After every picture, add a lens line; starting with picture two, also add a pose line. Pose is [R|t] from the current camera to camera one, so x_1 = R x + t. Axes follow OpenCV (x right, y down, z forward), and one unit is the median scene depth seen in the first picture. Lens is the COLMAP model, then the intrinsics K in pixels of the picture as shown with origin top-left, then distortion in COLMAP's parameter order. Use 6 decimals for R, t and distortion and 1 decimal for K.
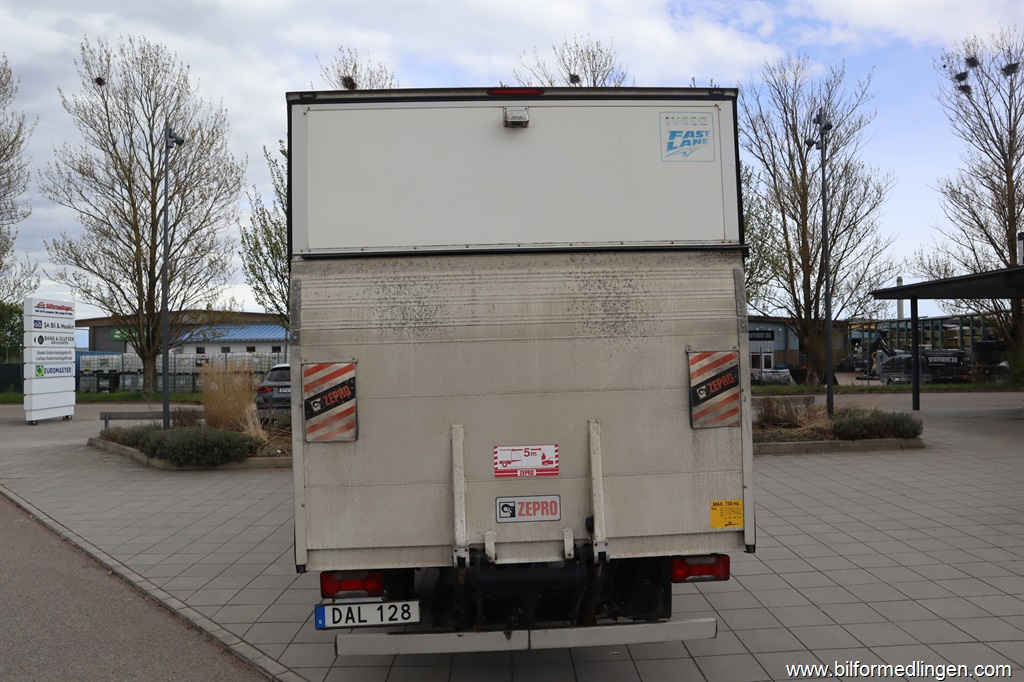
lens RADIAL K [[702.9, 0, 511.8], [0, 702.9, 339.9], [0, 0, 1]] dist [-0.111863, 0.060460]
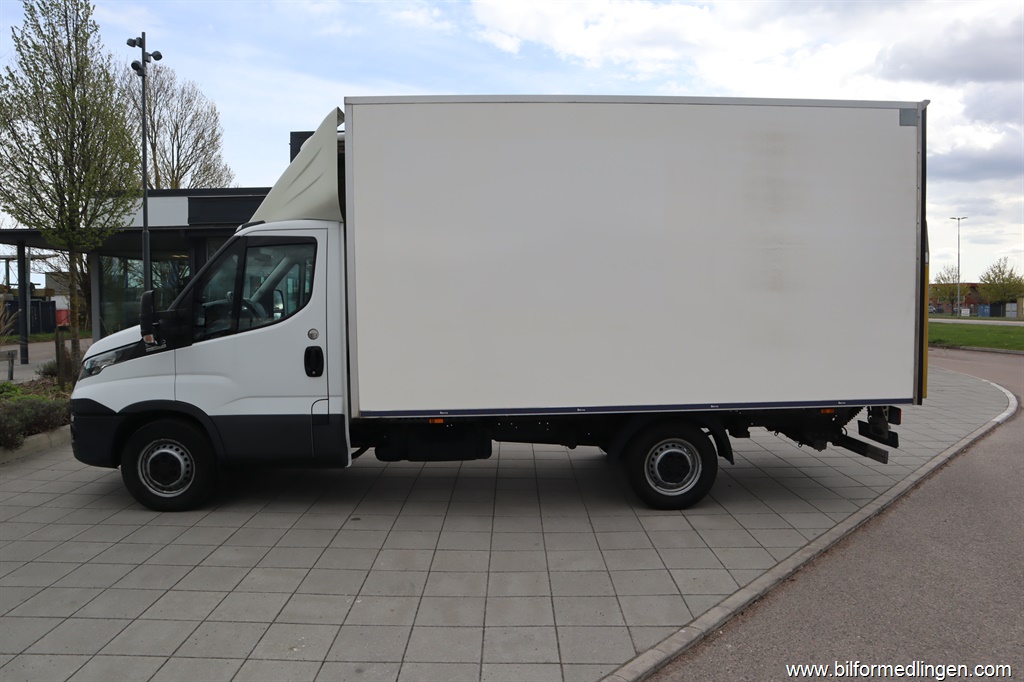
lens RADIAL K [[702.9, 0, 511.5], [0, 702.9, 338.5], [0, 0, 1]] dist [-0.111863, 0.060460]
pose [[0.008741, -0.036419, 0.999298, -0.313914], [-0.020466, 0.999121, 0.036592, 0.023608], [-0.999752, -0.020771, 0.007988, 0.320619]]
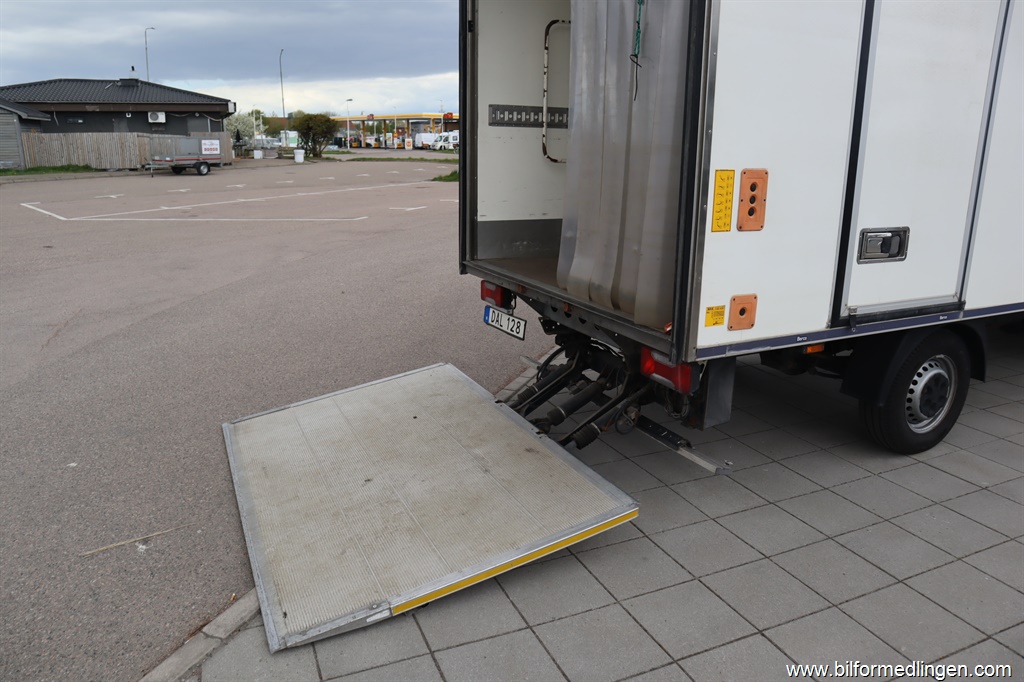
lens RADIAL K [[702.9, 0, 514.0], [0, 702.9, 335.2], [0, 0, 1]] dist [-0.111863, 0.060460]
pose [[0.390449, 0.263525, -0.882102, 0.164012], [0.005008, 0.957534, 0.288277, 0.009092], [0.920611, -0.116976, 0.372548, 0.093628]]
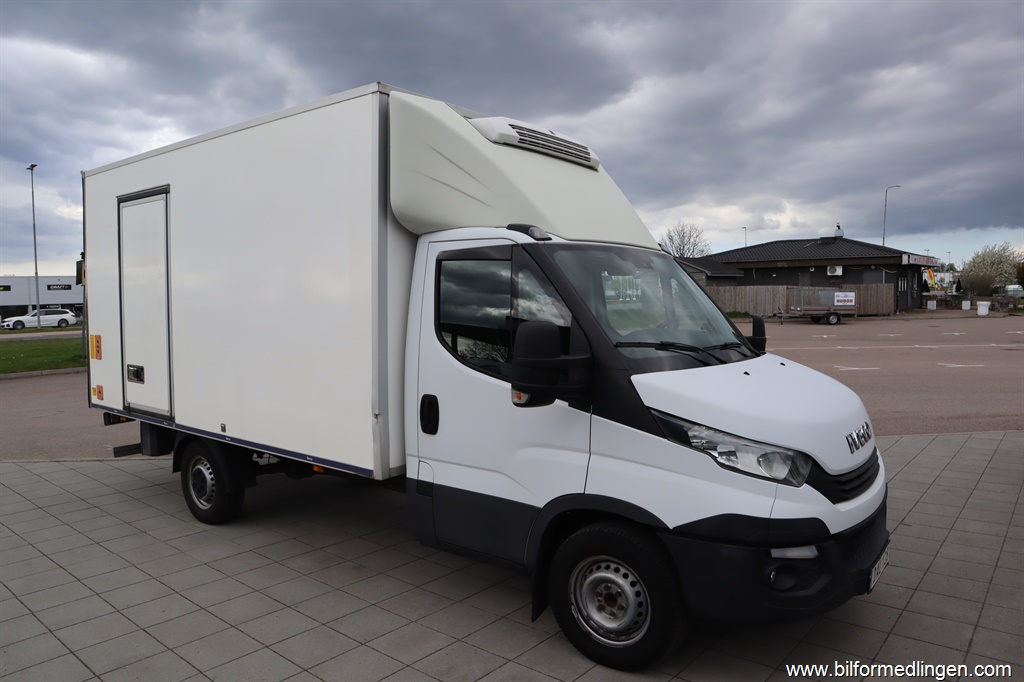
lens RADIAL K [[702.9, 0, 518.0], [0, 702.9, 337.2], [0, 0, 1]] dist [-0.111863, 0.060460]
pose [[-0.642392, 0.071841, -0.763001, 0.177020], [0.042234, 0.997402, 0.058353, 0.007522], [0.765211, 0.005261, -0.643758, 0.546569]]
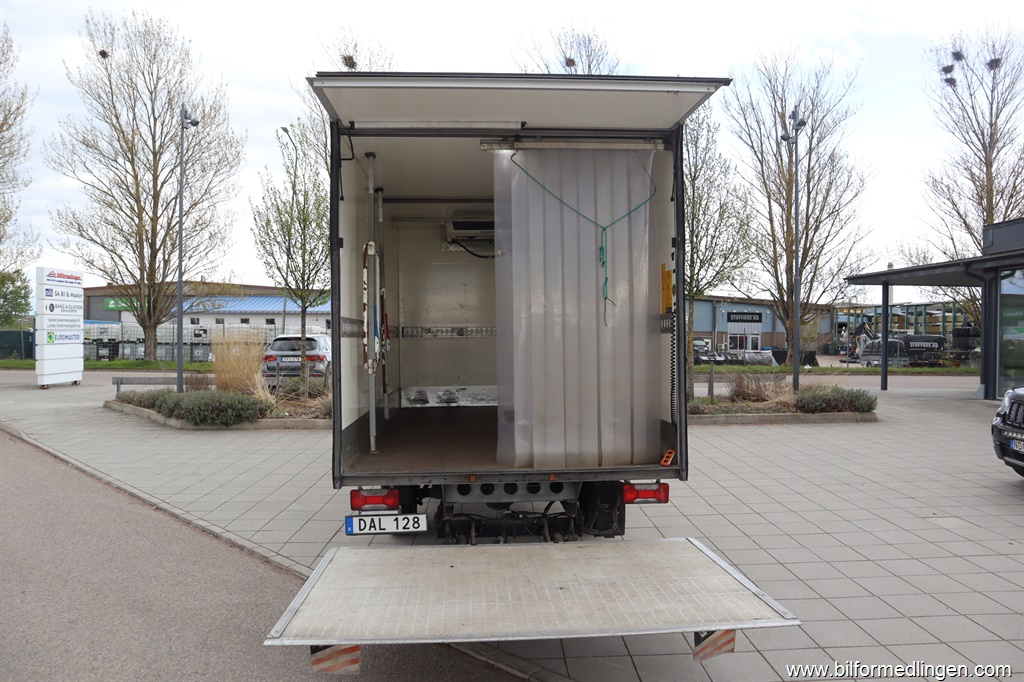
lens RADIAL K [[702.9, 0, 511.4], [0, 702.9, 333.7], [0, 0, 1]] dist [-0.111863, 0.060460]
pose [[0.999745, 0.019739, 0.011002, 0.000467], [-0.019994, 0.999522, 0.023568, 0.001513], [-0.010532, -0.023782, 0.999662, -0.050589]]
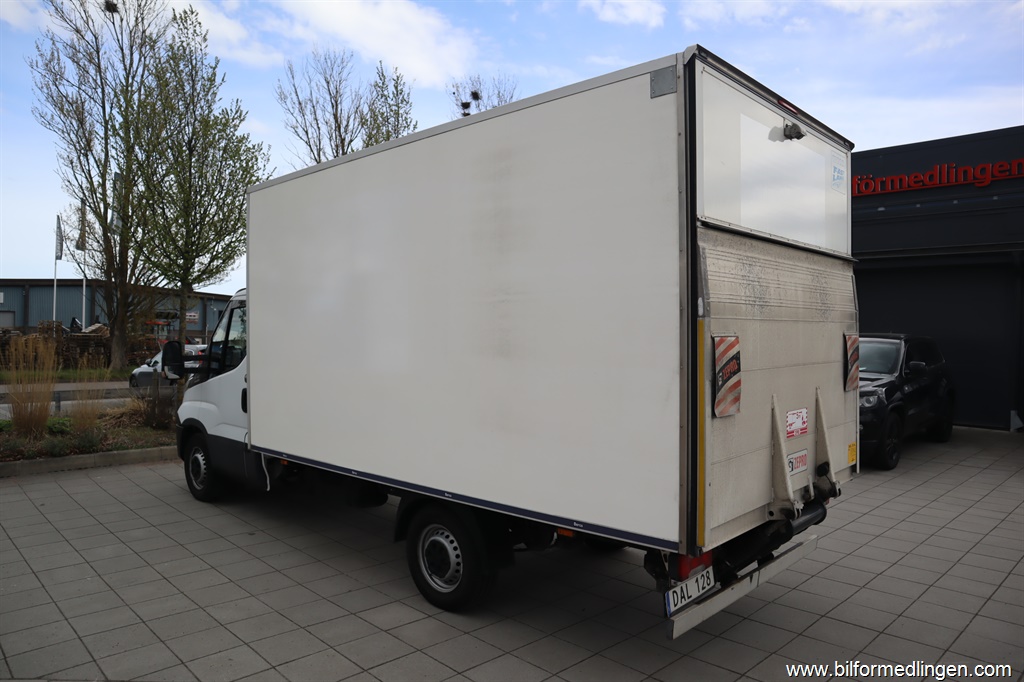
lens RADIAL K [[702.9, 0, 510.1], [0, 702.9, 339.9], [0, 0, 1]] dist [-0.111863, 0.060460]
pose [[0.721742, 0.020969, 0.691844, -0.191835], [-0.039911, 0.999139, 0.011352, 0.006446], [-0.691010, -0.035805, 0.721957, 0.082887]]
